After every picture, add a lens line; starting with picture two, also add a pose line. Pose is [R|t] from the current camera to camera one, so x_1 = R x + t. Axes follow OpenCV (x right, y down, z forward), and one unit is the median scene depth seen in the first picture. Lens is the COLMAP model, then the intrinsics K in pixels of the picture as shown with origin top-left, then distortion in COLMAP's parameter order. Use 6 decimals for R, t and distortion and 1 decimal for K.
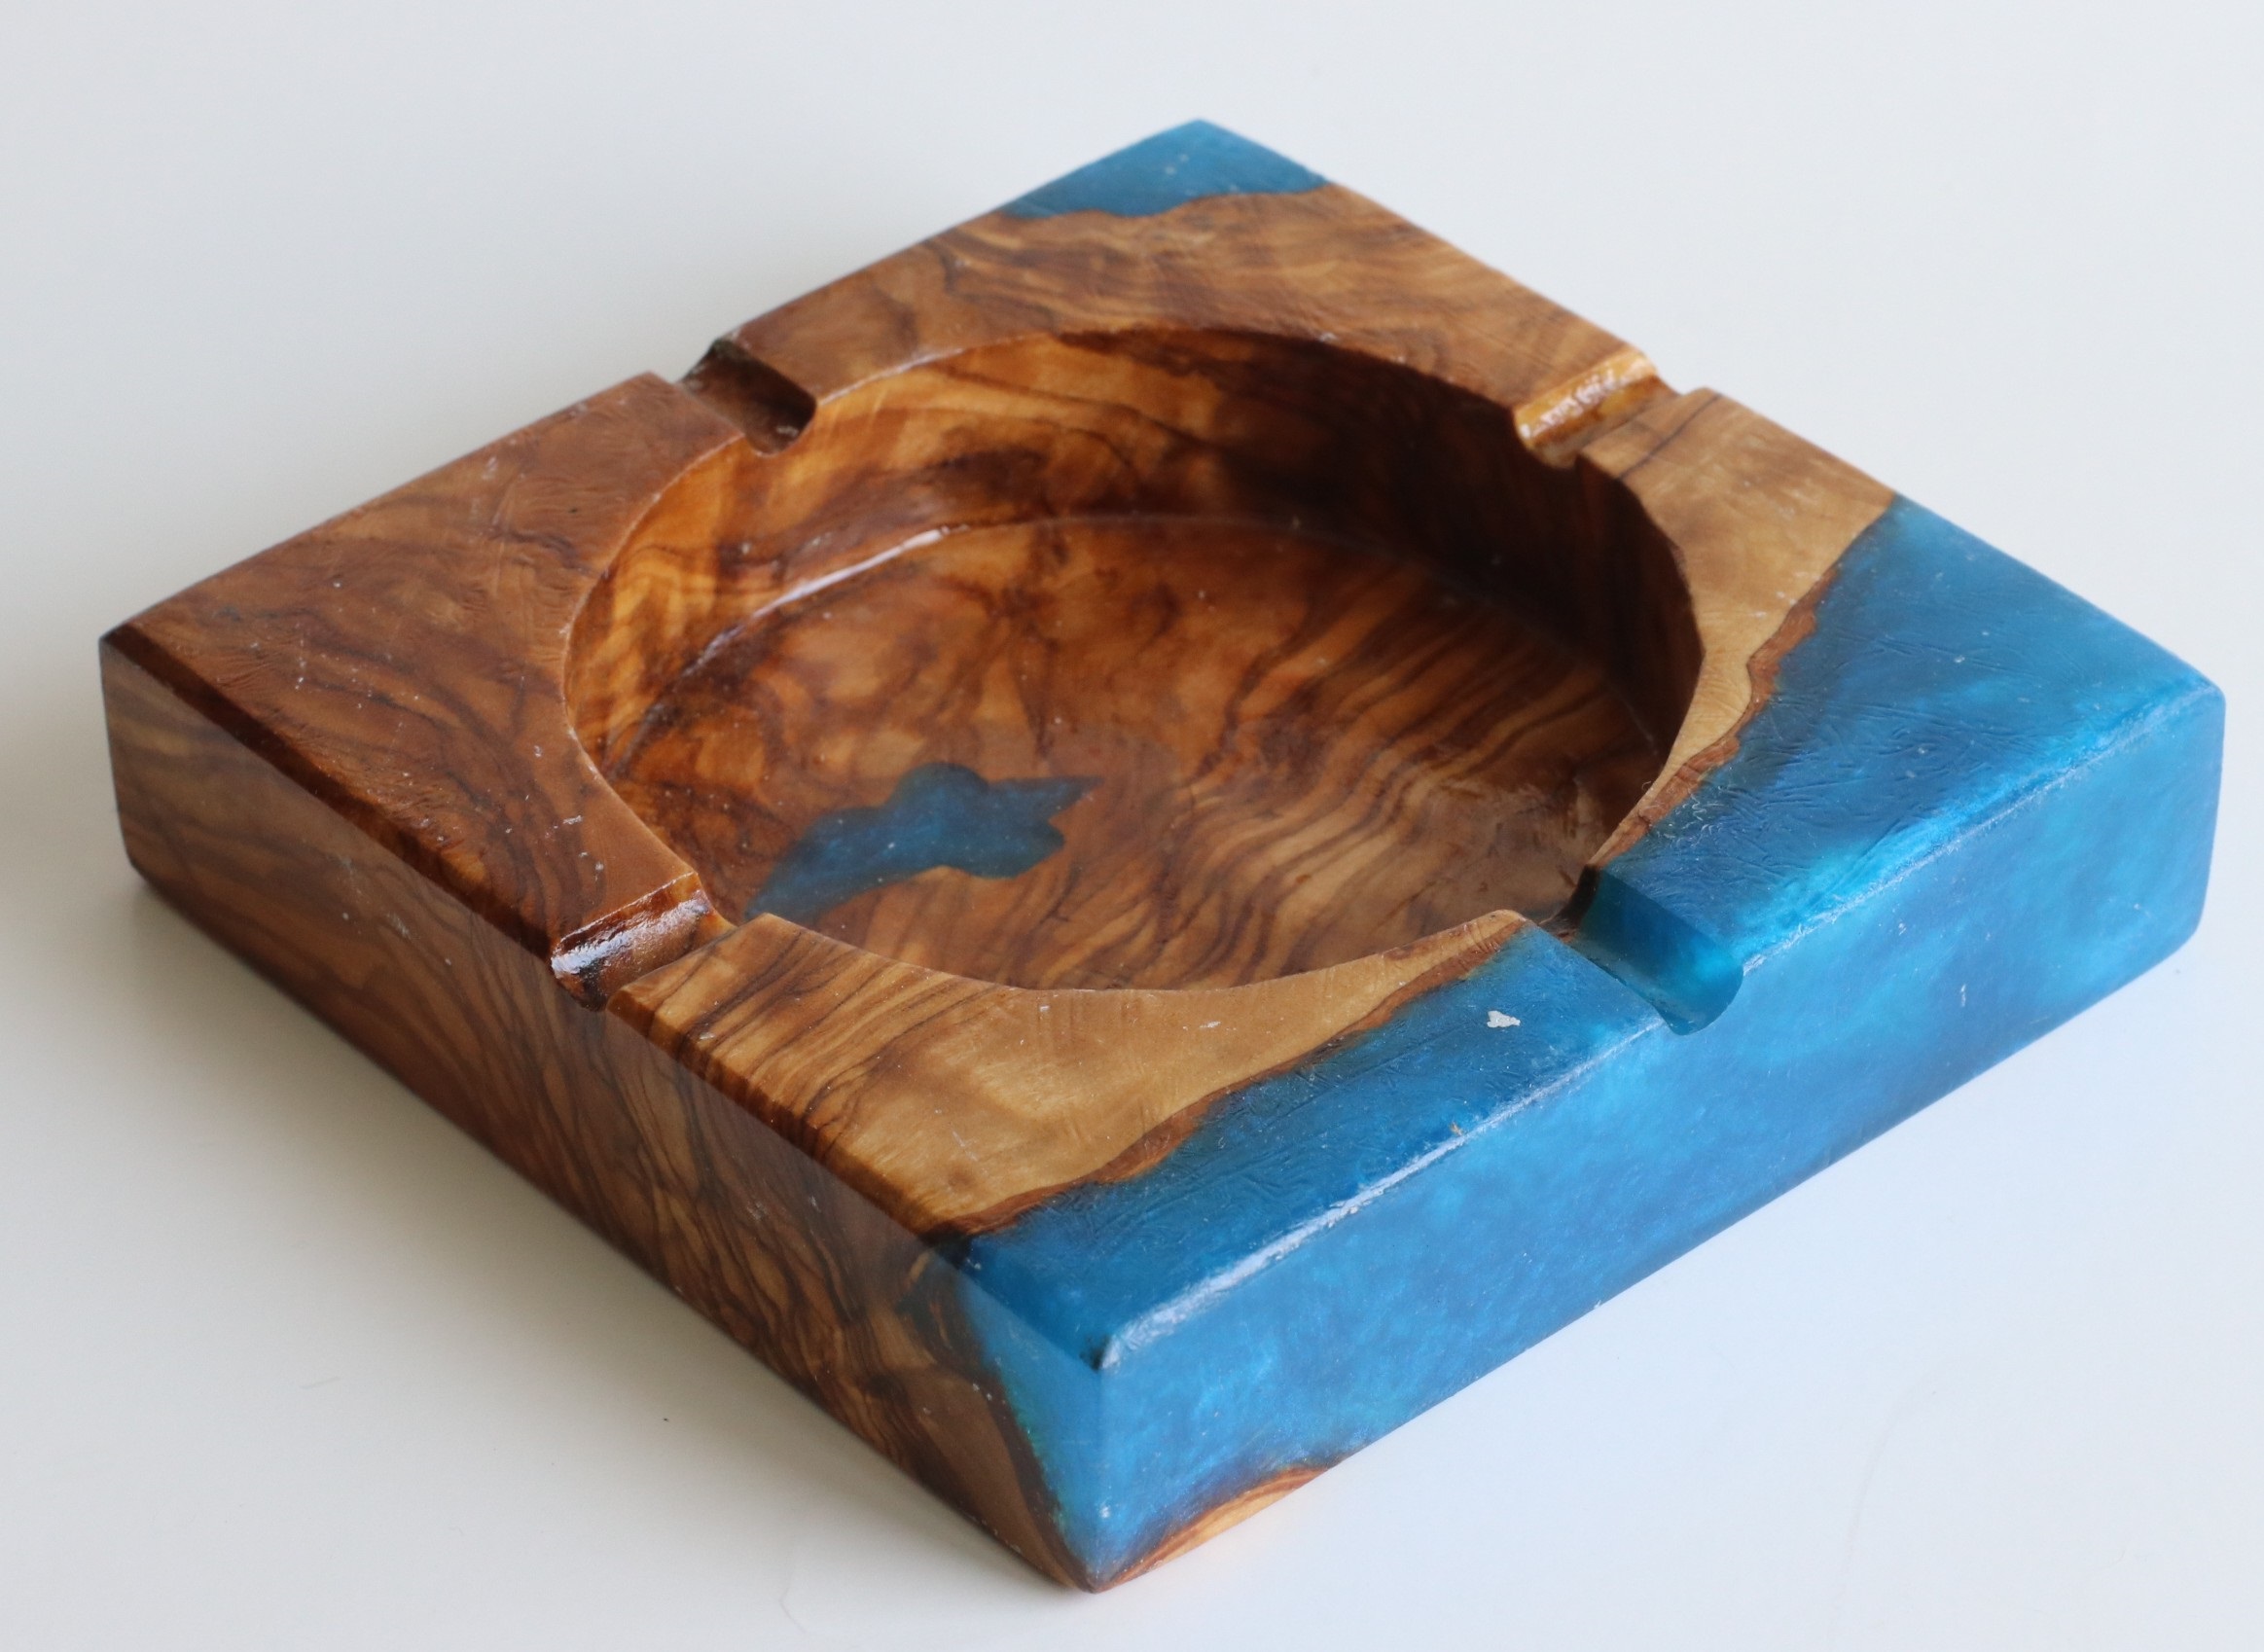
lens RADIAL K [[7166.3, 0, 1133.0], [0, 7166.3, 827.5], [0, 0, 1]] dist [-0.023907, 0.000000]
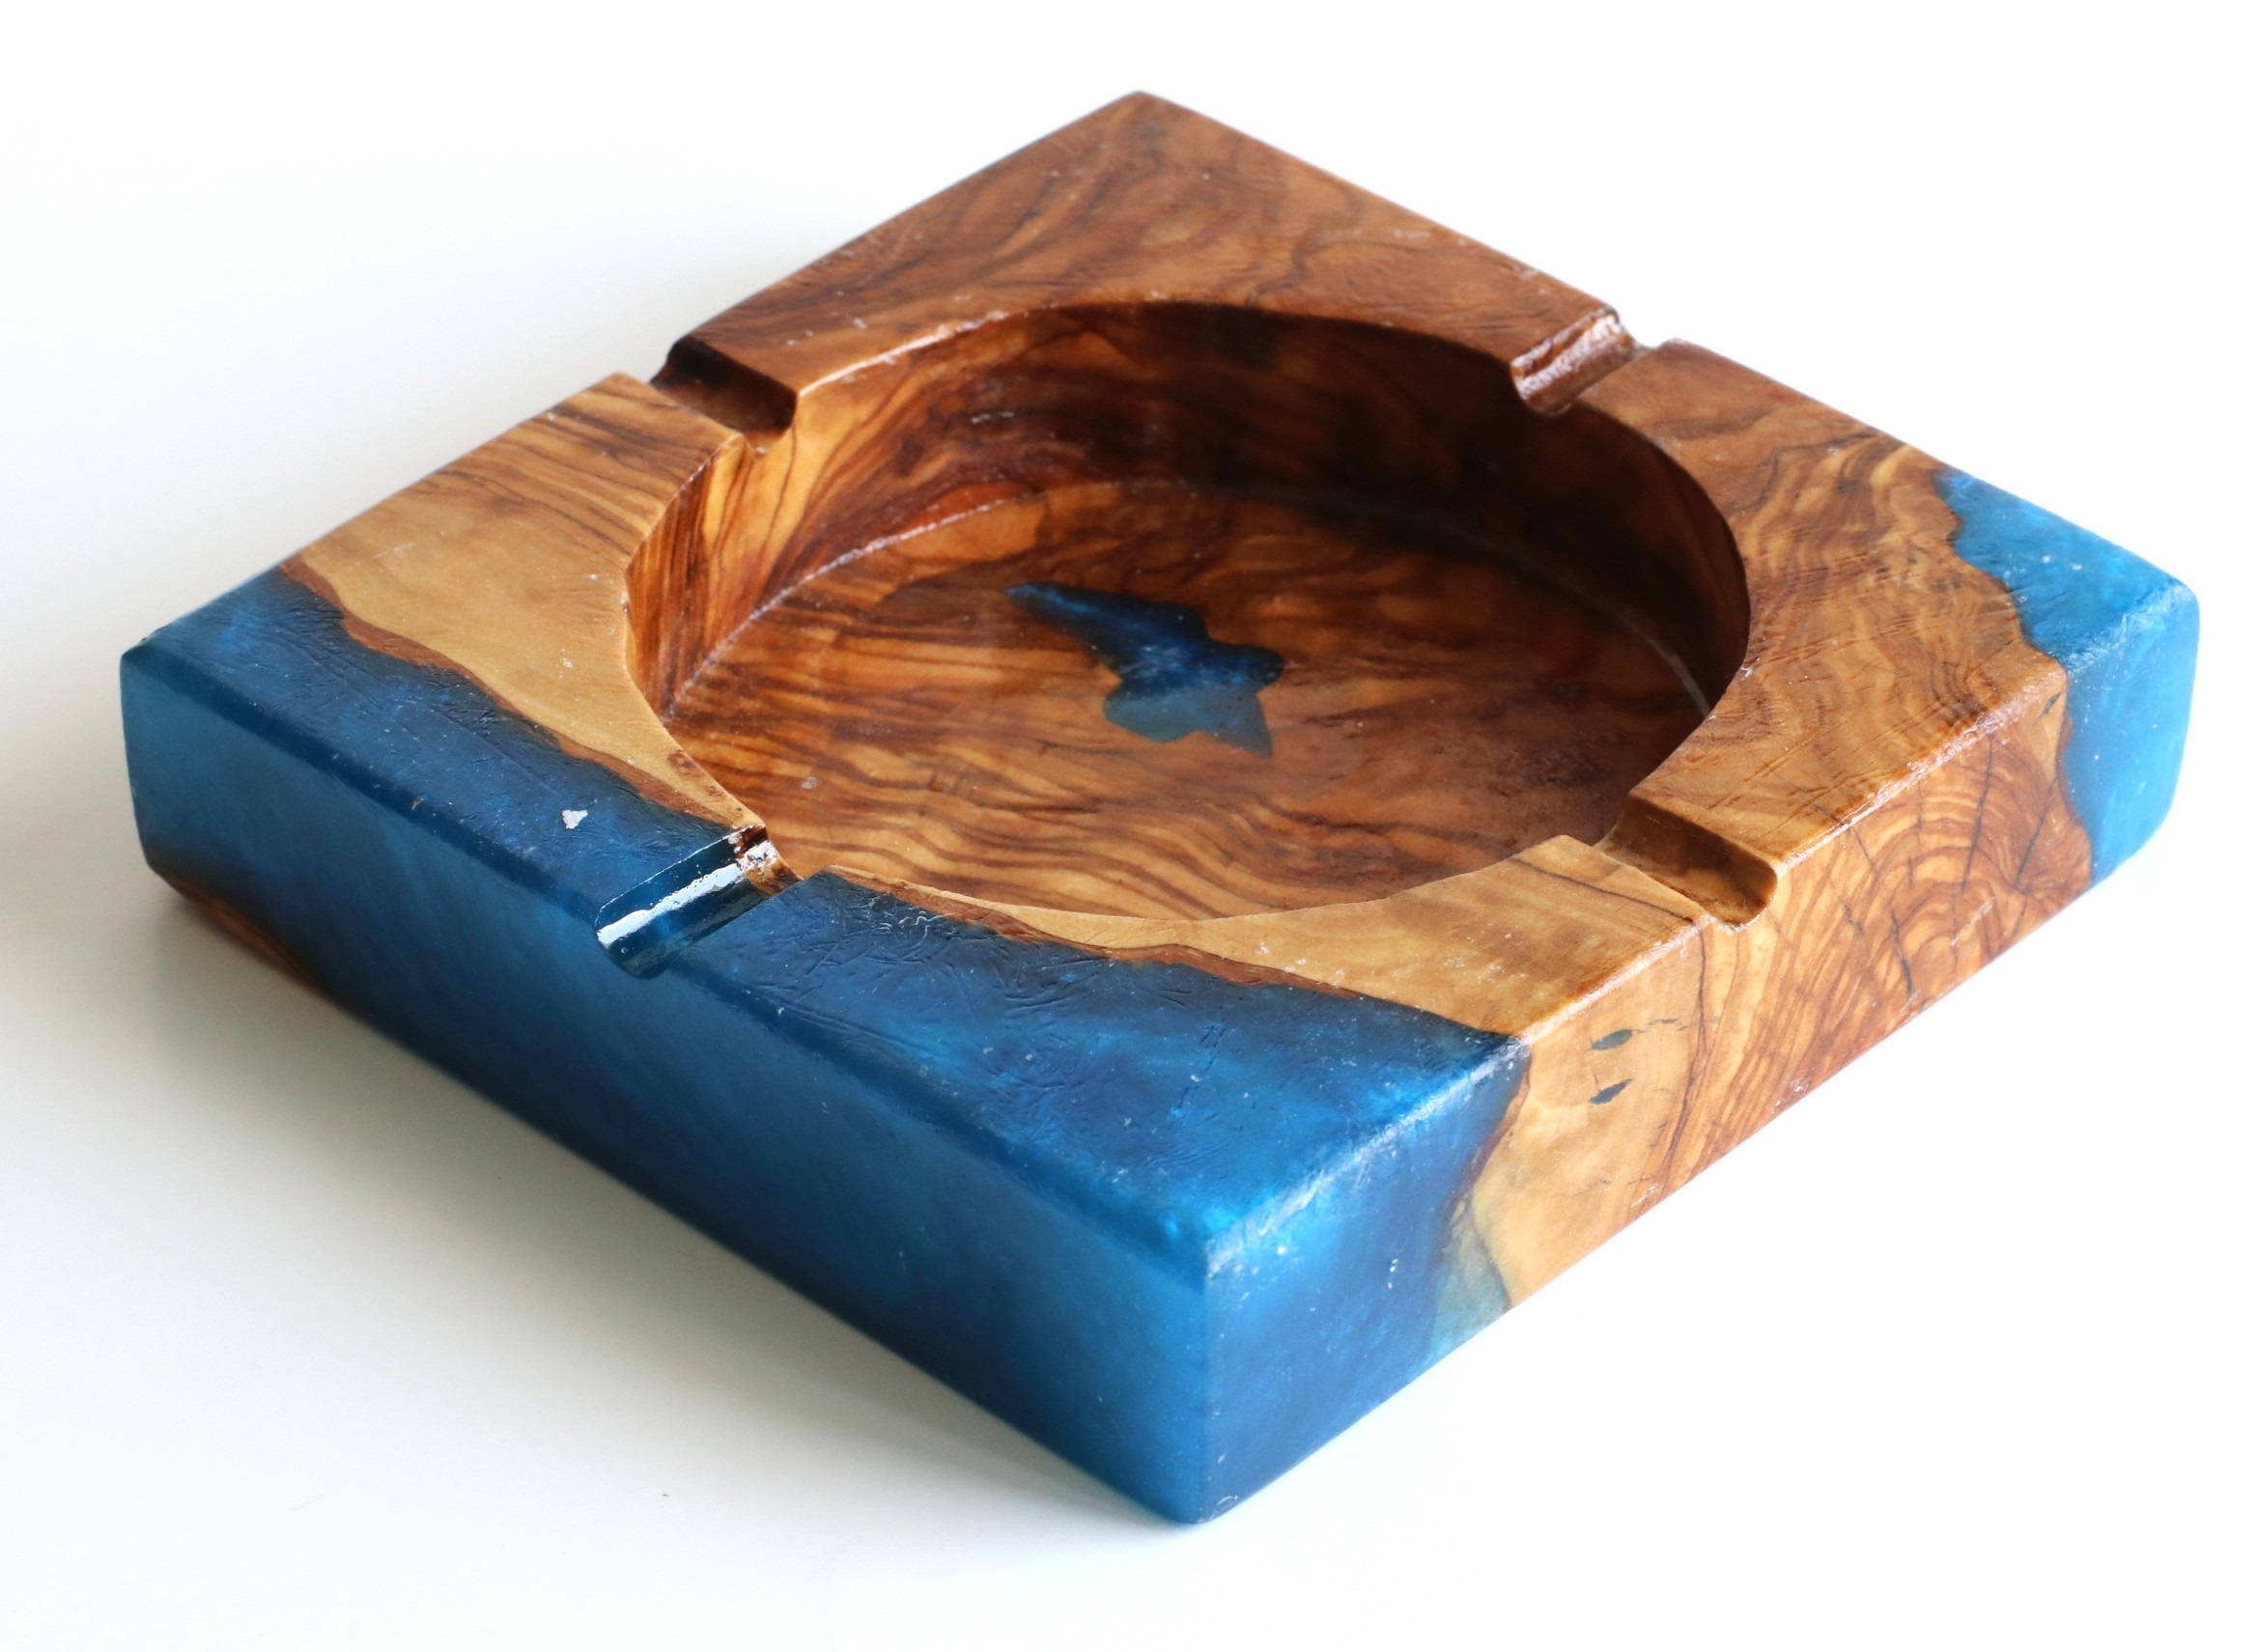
lens RADIAL K [[7149.5, 0, 1136.1], [0, 7149.5, 825.9], [0, 0, 1]] dist [-0.023907, 0.000000]
pose [[0.090678, 0.594929, -0.798647, 0.817263], [-0.589135, 0.678620, 0.438629, -0.438000], [0.802930, 0.430737, 0.412029, 0.577807]]
